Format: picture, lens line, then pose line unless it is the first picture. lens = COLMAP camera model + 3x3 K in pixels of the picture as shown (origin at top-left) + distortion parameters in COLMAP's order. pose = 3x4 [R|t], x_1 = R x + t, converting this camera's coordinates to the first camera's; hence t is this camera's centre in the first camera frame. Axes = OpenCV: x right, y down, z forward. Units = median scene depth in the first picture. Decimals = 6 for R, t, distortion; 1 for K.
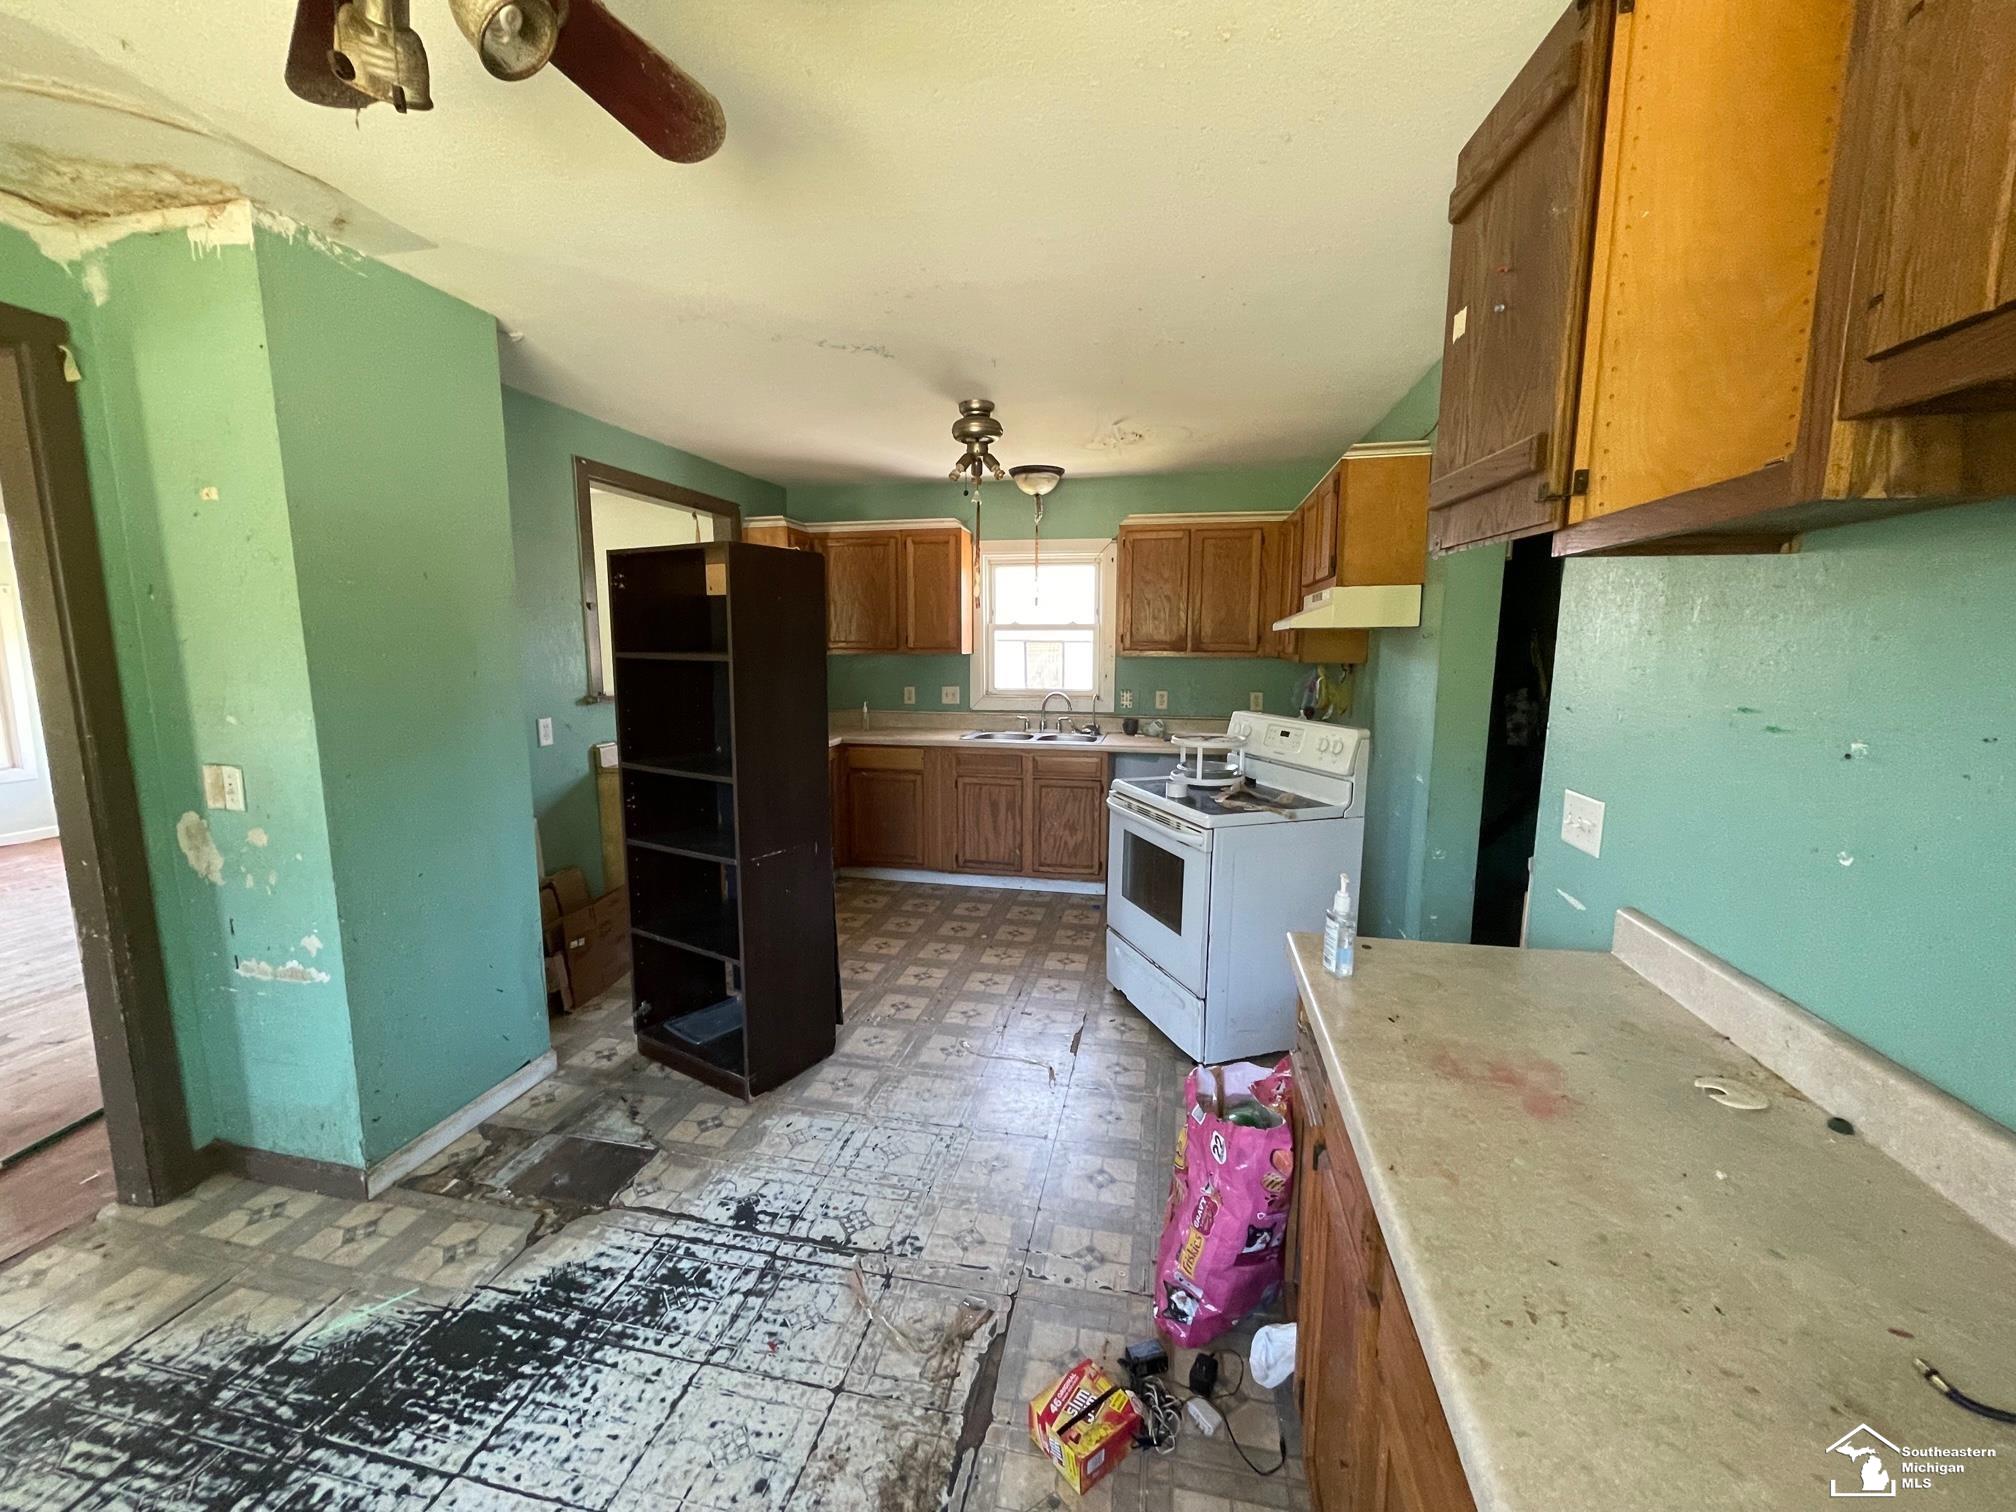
lens RADIAL K [[809.5, 0, 1005.3], [0, 809.5, 751.3], [0, 0, 1]] dist [-0.001557, 0.000103]
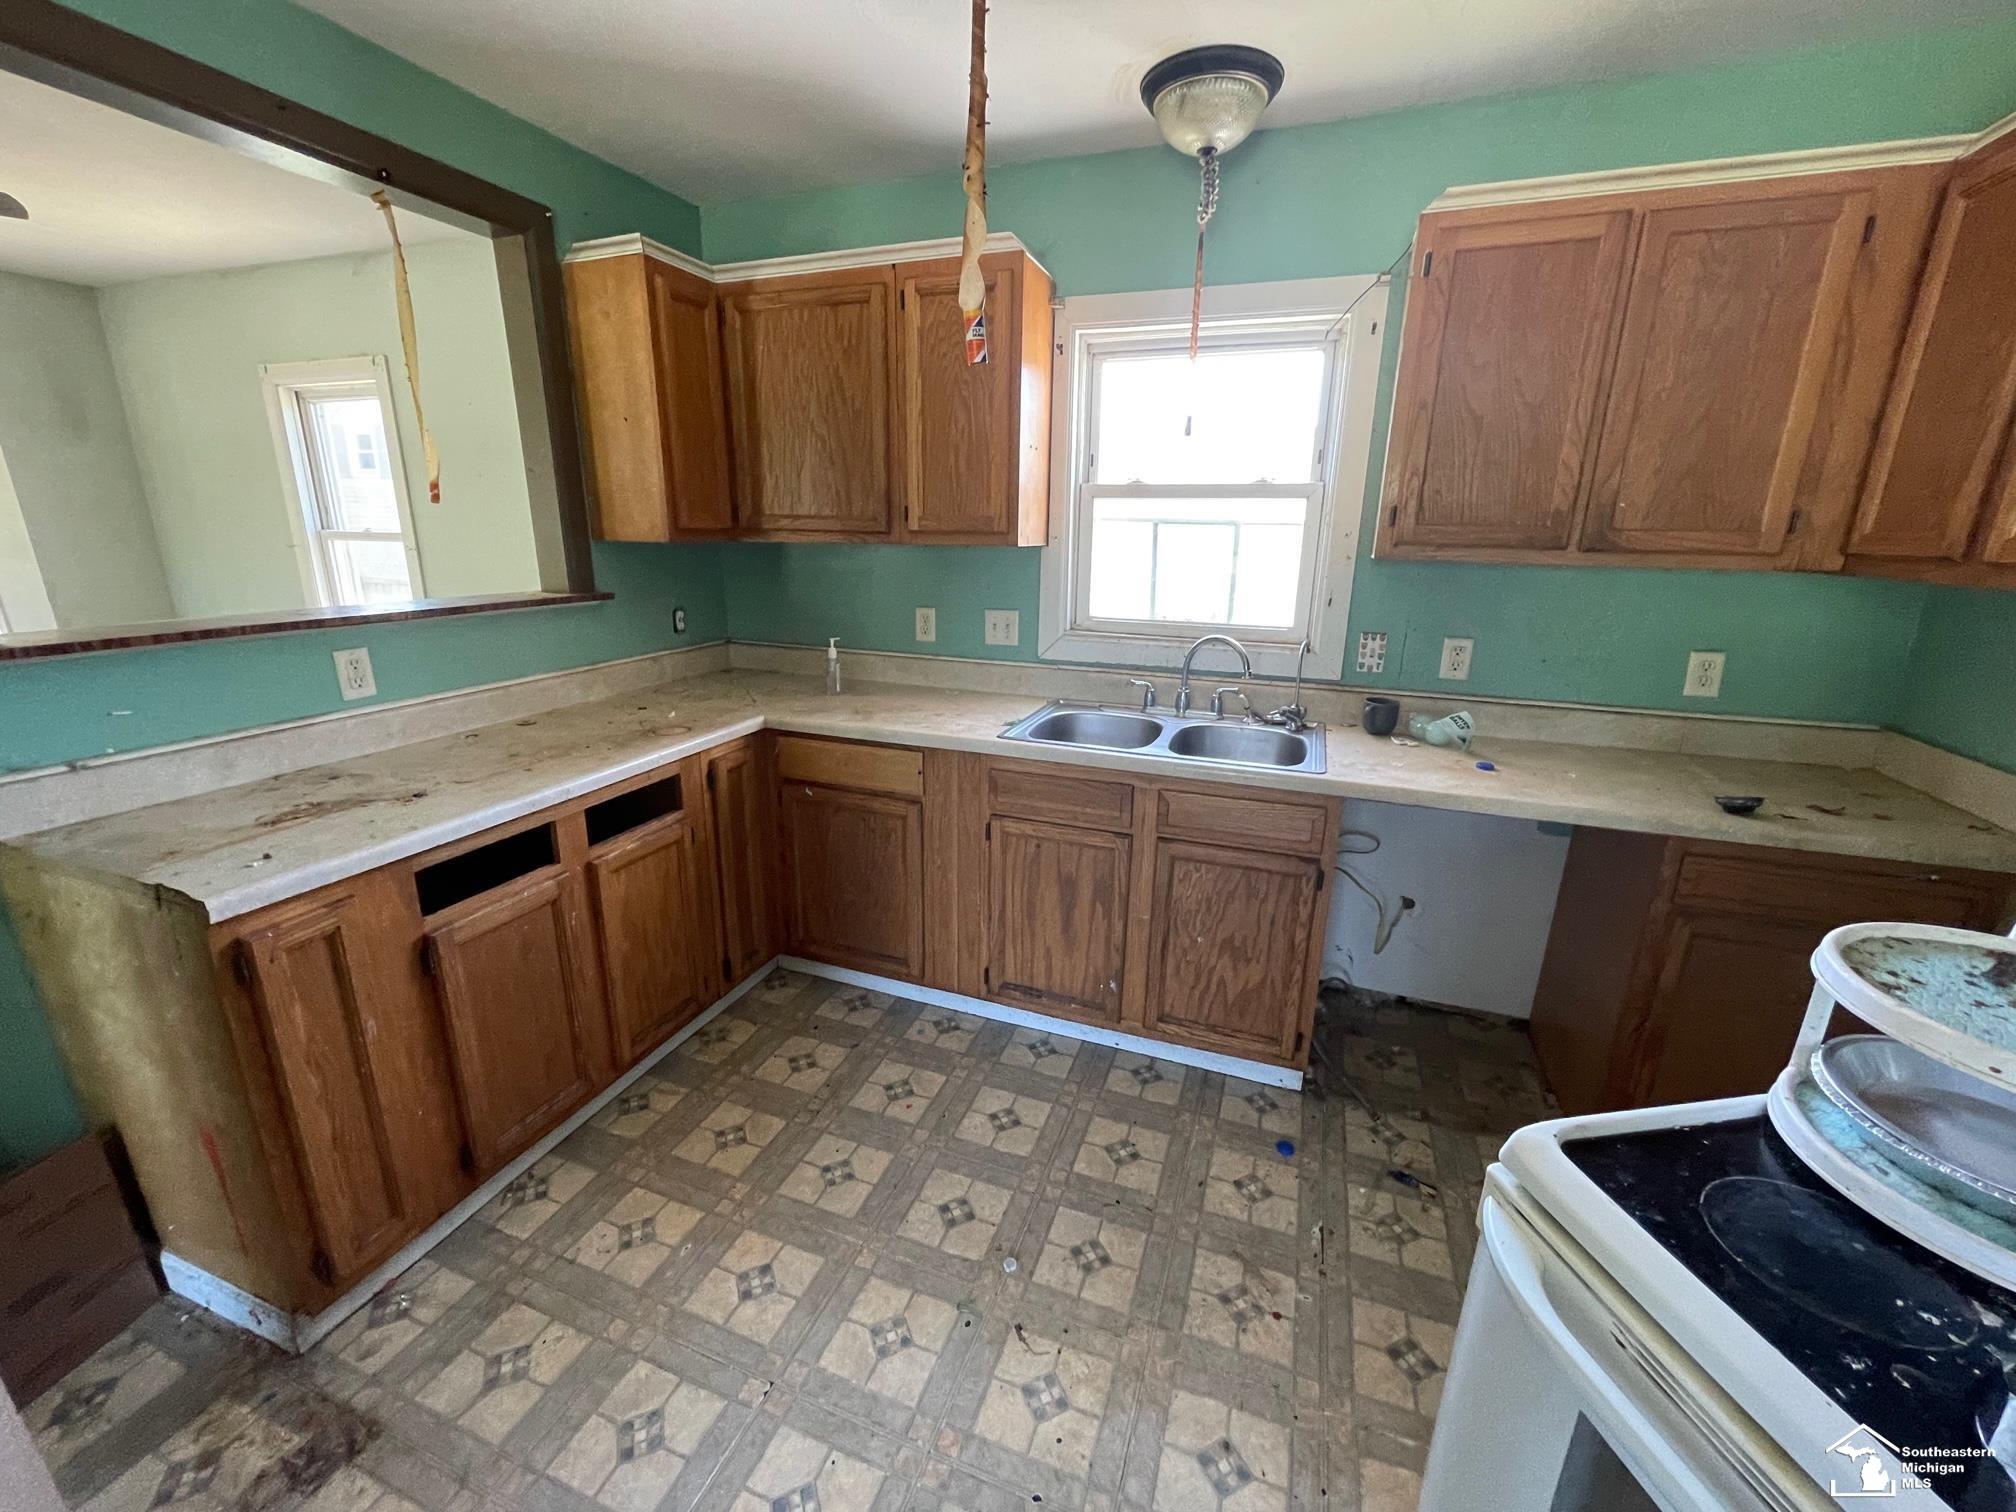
lens RADIAL K [[809.5, 0, 1007.2], [0, 809.5, 746.9], [0, 0, 1]] dist [-0.001557, 0.000103]
pose [[0.988629, 0.053941, -0.140366, 0.013206], [-0.035315, 0.990627, 0.131955, -0.071168], [0.146168, -0.125497, 0.981267, 0.559794]]
